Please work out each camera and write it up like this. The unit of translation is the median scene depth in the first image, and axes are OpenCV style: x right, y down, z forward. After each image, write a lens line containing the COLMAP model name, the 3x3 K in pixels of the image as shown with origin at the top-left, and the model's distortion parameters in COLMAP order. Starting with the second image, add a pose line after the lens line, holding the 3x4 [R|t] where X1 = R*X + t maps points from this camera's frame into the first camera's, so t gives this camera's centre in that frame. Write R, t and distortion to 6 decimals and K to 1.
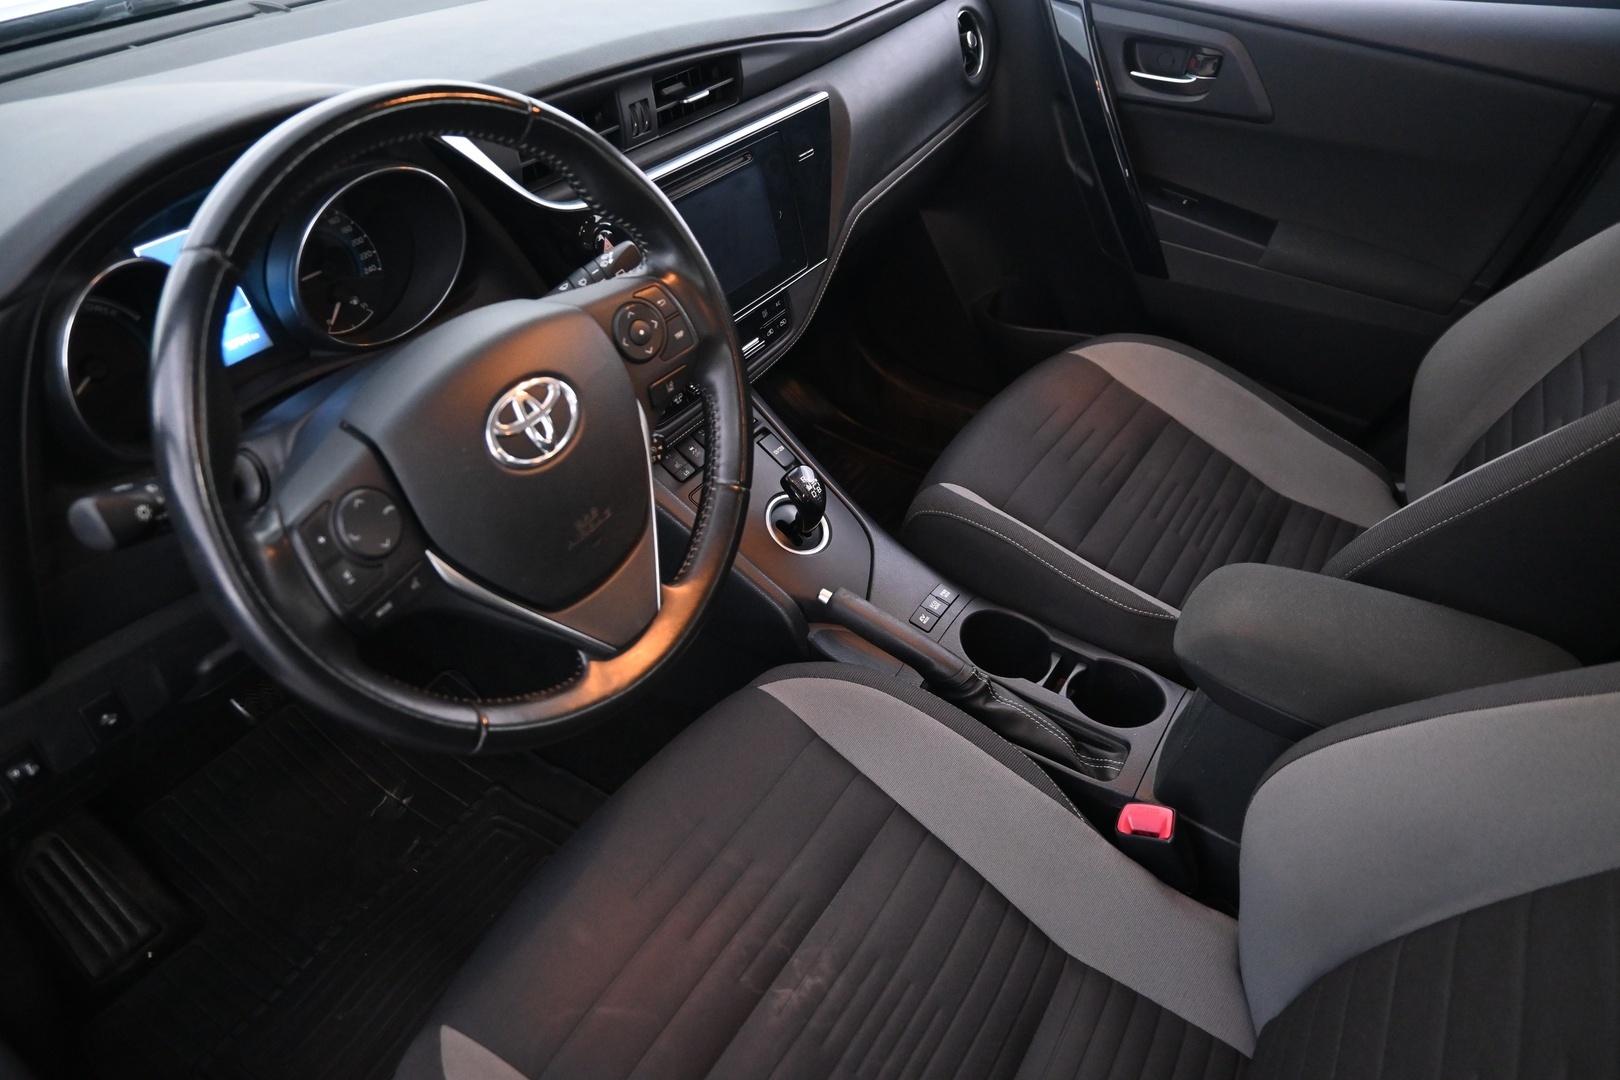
lens RADIAL K [[1109.3, 0, 814.9], [0, 1109.3, 539.0], [0, 0, 1]] dist [-0.000473, -0.003592]
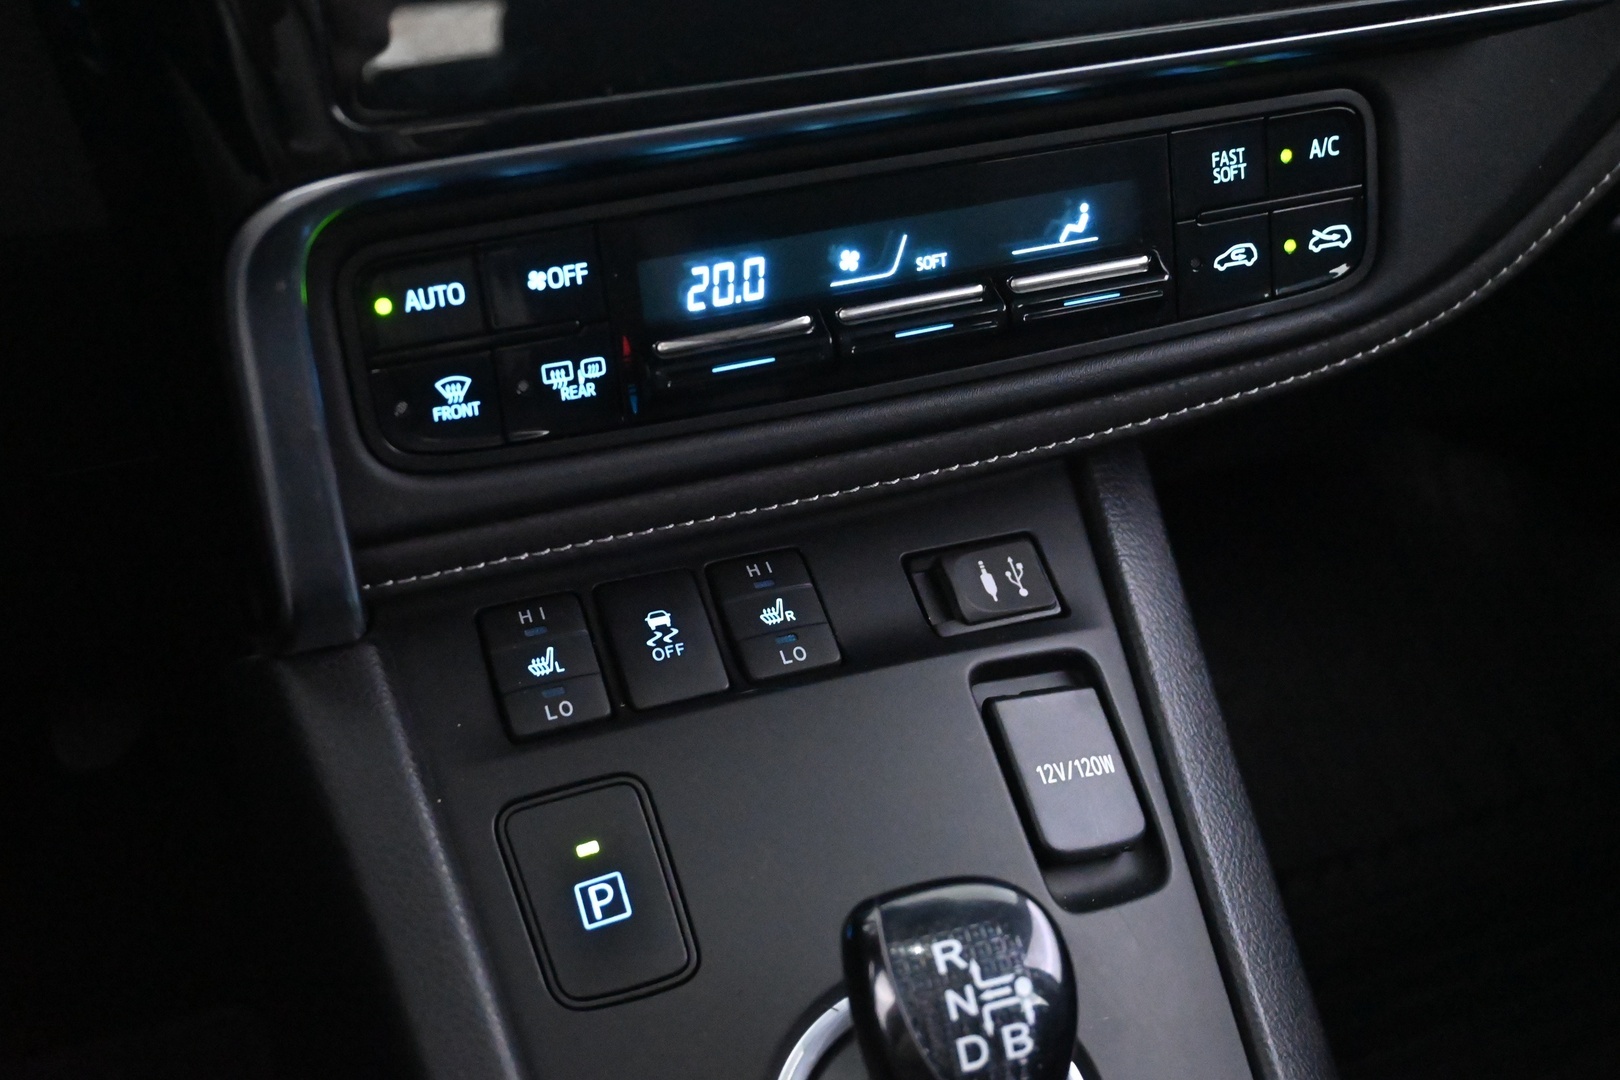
lens RADIAL K [[2007.7, 0, 813.2], [0, 2007.7, 535.8], [0, 0, 1]] dist [-0.038924, 0.000000]
pose [[0.791796, 0.308928, -0.526899, 0.134783], [-0.362995, 0.931791, 0.000832, -0.116466], [0.491217, 0.190602, 0.849928, 0.699775]]
